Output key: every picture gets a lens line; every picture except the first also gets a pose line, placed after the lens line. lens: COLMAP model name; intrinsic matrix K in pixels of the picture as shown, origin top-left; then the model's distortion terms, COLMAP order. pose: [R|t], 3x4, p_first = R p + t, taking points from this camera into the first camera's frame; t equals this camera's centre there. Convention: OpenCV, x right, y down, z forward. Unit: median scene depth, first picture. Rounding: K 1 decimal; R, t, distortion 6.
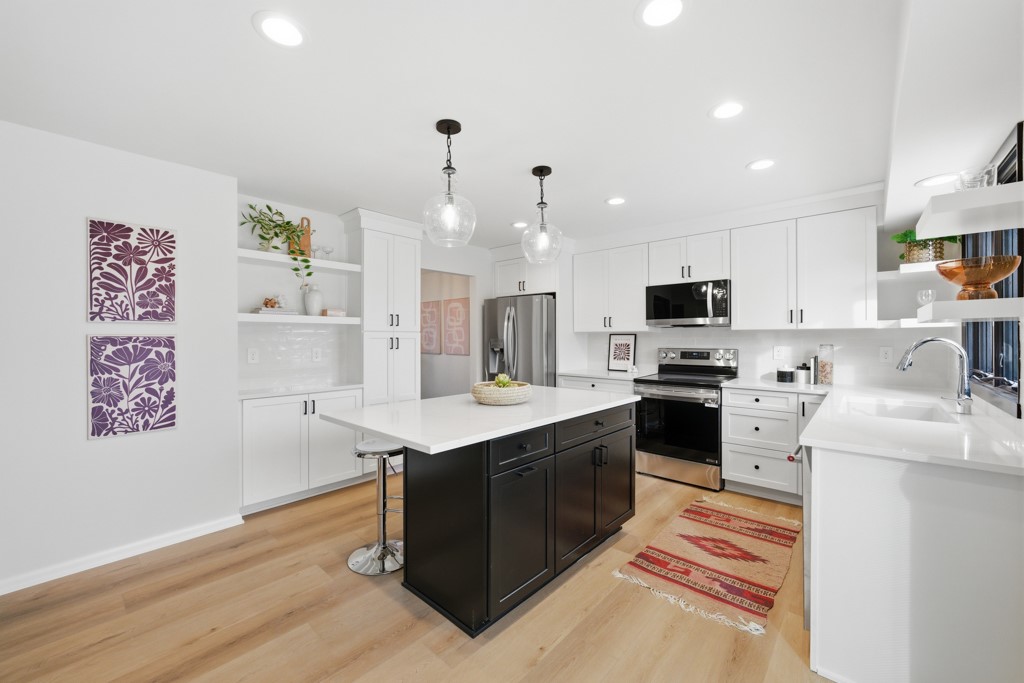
lens RADIAL K [[404.0, 0, 511.4], [0, 404.0, 337.1], [0, 0, 1]] dist [-0.010399, 0.002345]
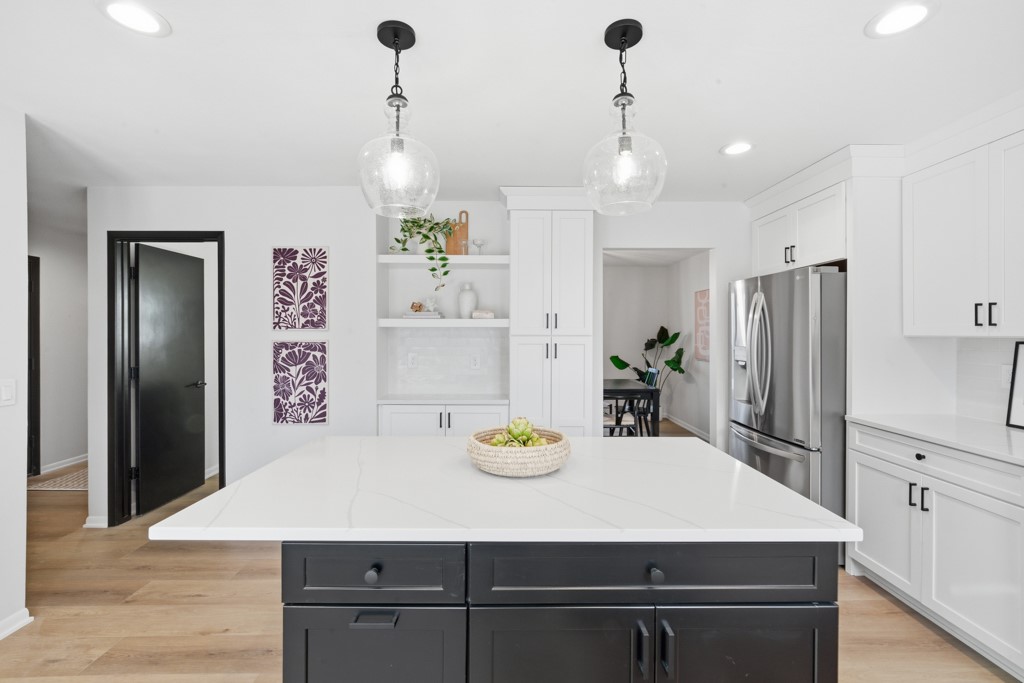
lens RADIAL K [[447.1, 0, 515.9], [0, 447.1, 335.0], [0, 0, 1]] dist [-0.000881, -0.000277]
pose [[0.678162, 0.006846, -0.734881, 0.432514], [-0.002408, 0.999972, 0.007094, -0.031437], [0.734909, -0.003042, 0.678159, 0.545226]]
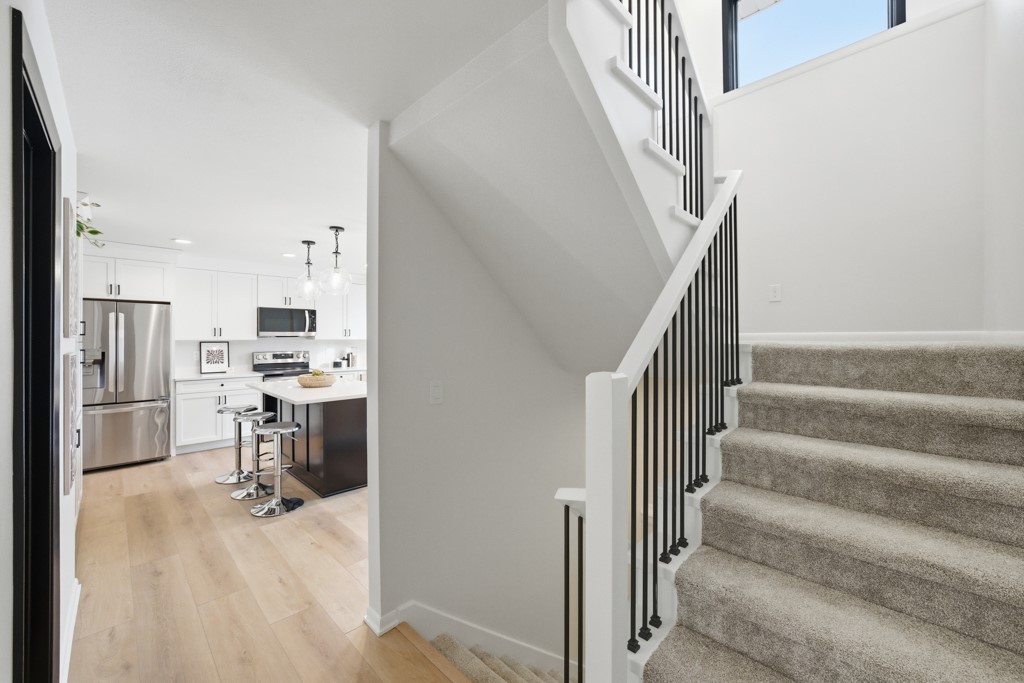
lens RADIAL K [[404.0, 0, 515.9], [0, 404.0, 336.9], [0, 0, 1]] dist [-0.010399, 0.002345]
pose [[0.043482, 0.002166, 0.999052, -1.591318], [-0.003031, 0.999993, -0.002037, -0.040681], [-0.999050, -0.002940, 0.043488, 0.111984]]
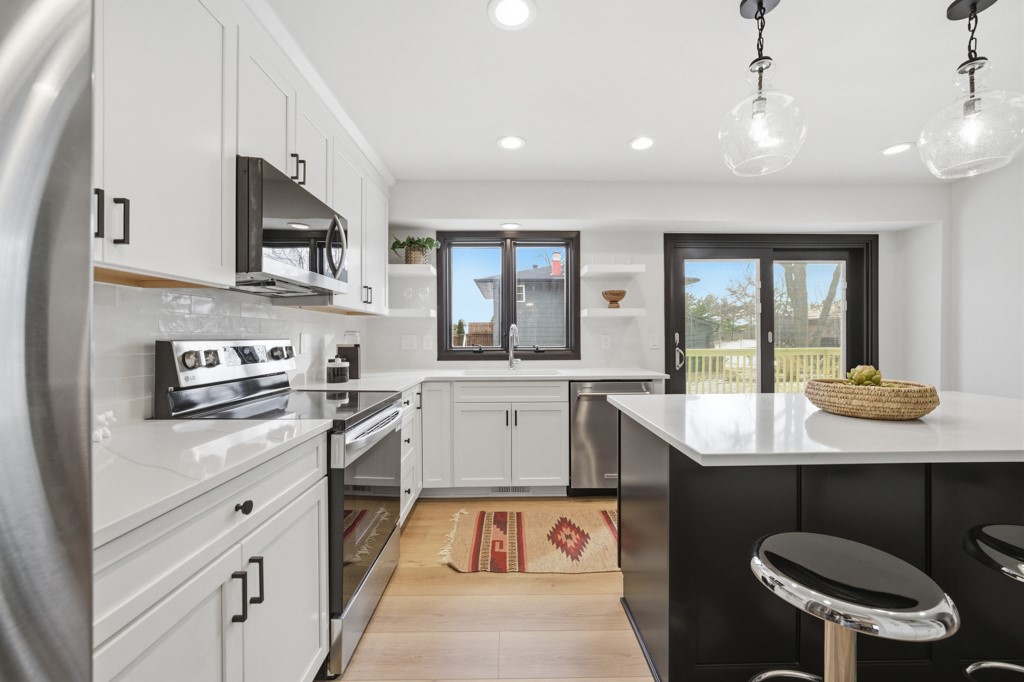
lens RADIAL K [[404.0, 0, 509.8], [0, 404.0, 336.6], [0, 0, 1]] dist [-0.010399, 0.002345]
pose [[-0.685241, -0.000339, 0.728316, -0.090371], [0.001564, 0.999997, 0.001937, 0.037863], [-0.728314, 0.002466, -0.685239, 1.740967]]
